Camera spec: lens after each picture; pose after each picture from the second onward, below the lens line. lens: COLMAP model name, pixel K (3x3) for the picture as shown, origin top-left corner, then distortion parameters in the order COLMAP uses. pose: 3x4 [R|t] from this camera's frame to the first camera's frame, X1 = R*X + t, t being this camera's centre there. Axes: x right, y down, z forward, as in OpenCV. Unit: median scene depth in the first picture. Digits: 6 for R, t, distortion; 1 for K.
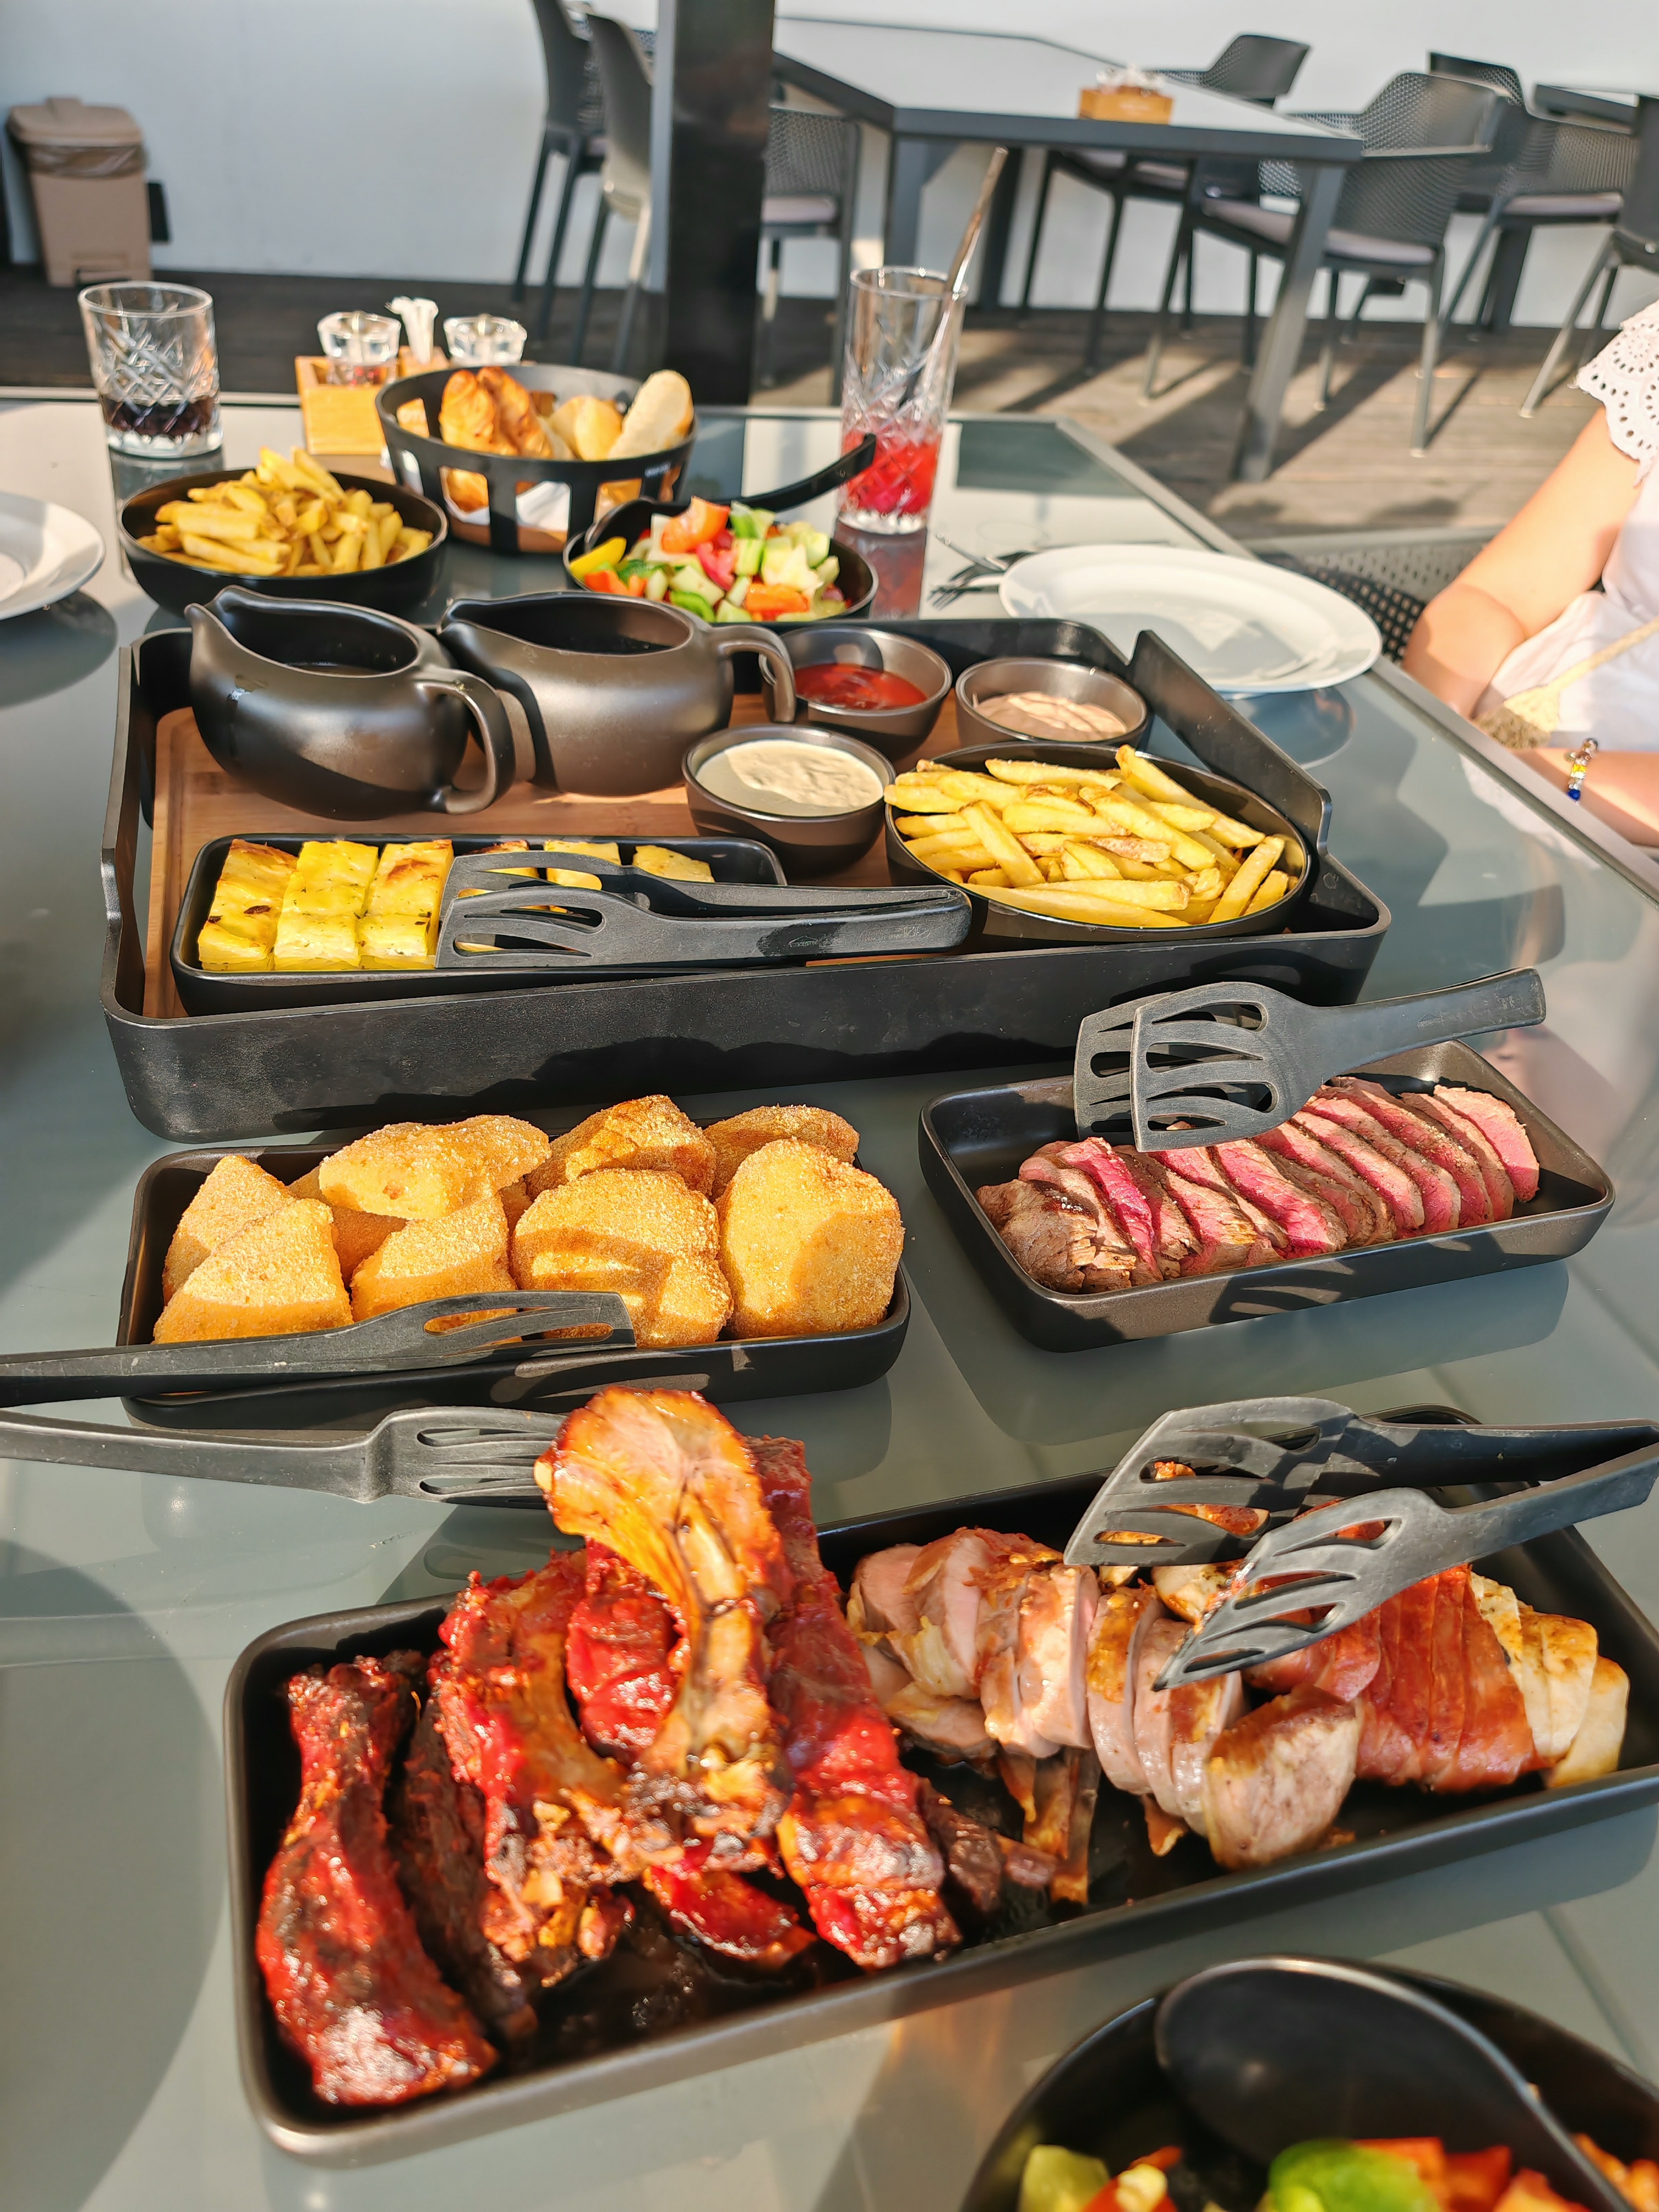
lens RADIAL K [[1699.1, 0, 804.8], [0, 1699.1, 1150.8], [0, 0, 1]] dist [0.039038, -0.008830]
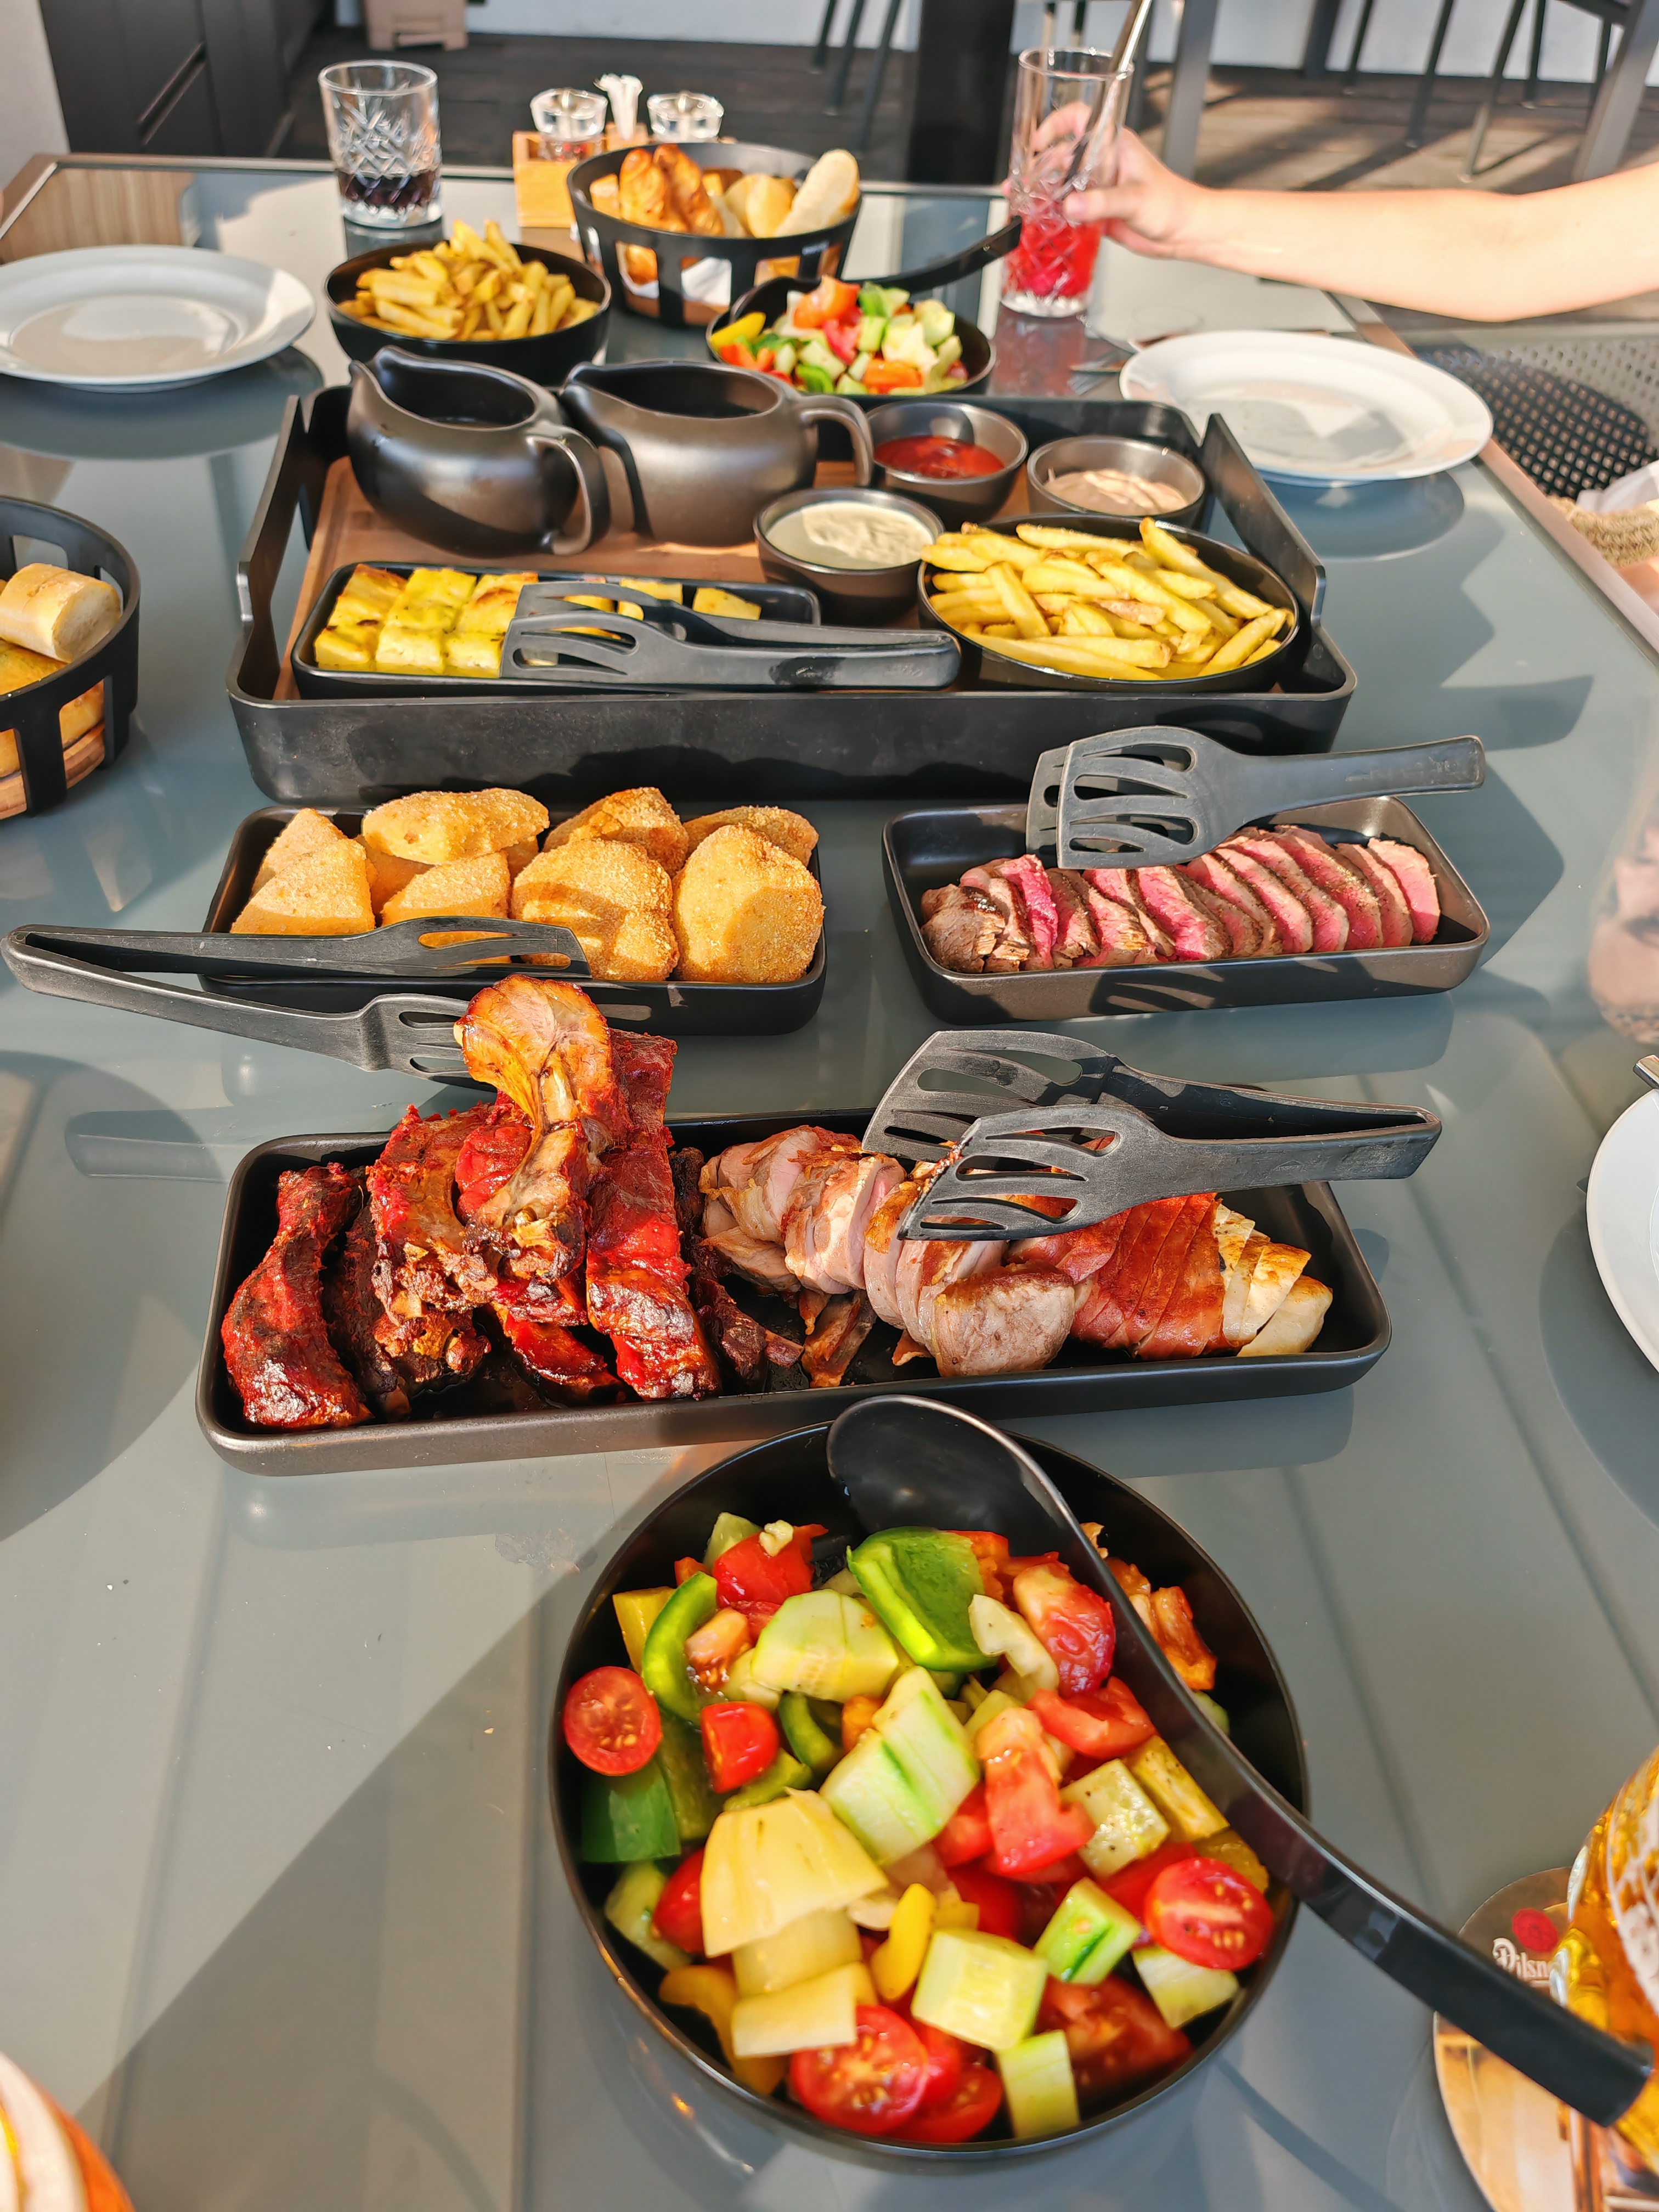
lens RADIAL K [[1699.1, 0, 821.7], [0, 1699.1, 1105.8], [0, 0, 1]] dist [0.039038, -0.008830]
pose [[0.985731, 0.090528, -0.141910, 0.210076], [-0.078117, 0.992807, 0.090729, 0.067540], [0.149103, -0.078349, 0.985713, -0.179726]]
